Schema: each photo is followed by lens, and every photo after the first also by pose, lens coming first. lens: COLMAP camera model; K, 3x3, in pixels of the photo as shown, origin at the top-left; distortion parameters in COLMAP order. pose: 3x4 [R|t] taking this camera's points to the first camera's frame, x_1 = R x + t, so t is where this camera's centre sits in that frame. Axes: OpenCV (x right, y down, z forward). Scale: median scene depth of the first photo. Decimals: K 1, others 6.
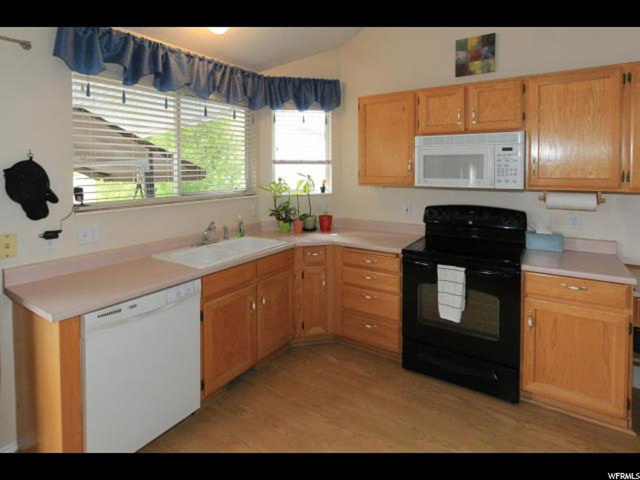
lens RADIAL K [[342.6, 0, 330.3], [0, 342.6, 172.2], [0, 0, 1]] dist [-0.015087, 0.003728]
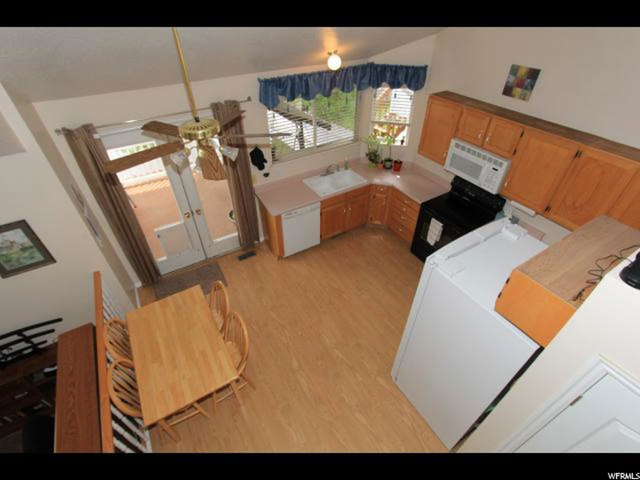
lens RADIAL K [[317.4, 0, 326.8], [0, 317.4, 244.0], [0, 0, 1]] dist [-0.010875, 0.003260]
pose [[0.902020, 0.289345, -0.320375, 0.355118], [-0.018362, 0.767176, 0.641173, -0.687549], [0.431305, -0.572468, 0.697321, -0.543425]]
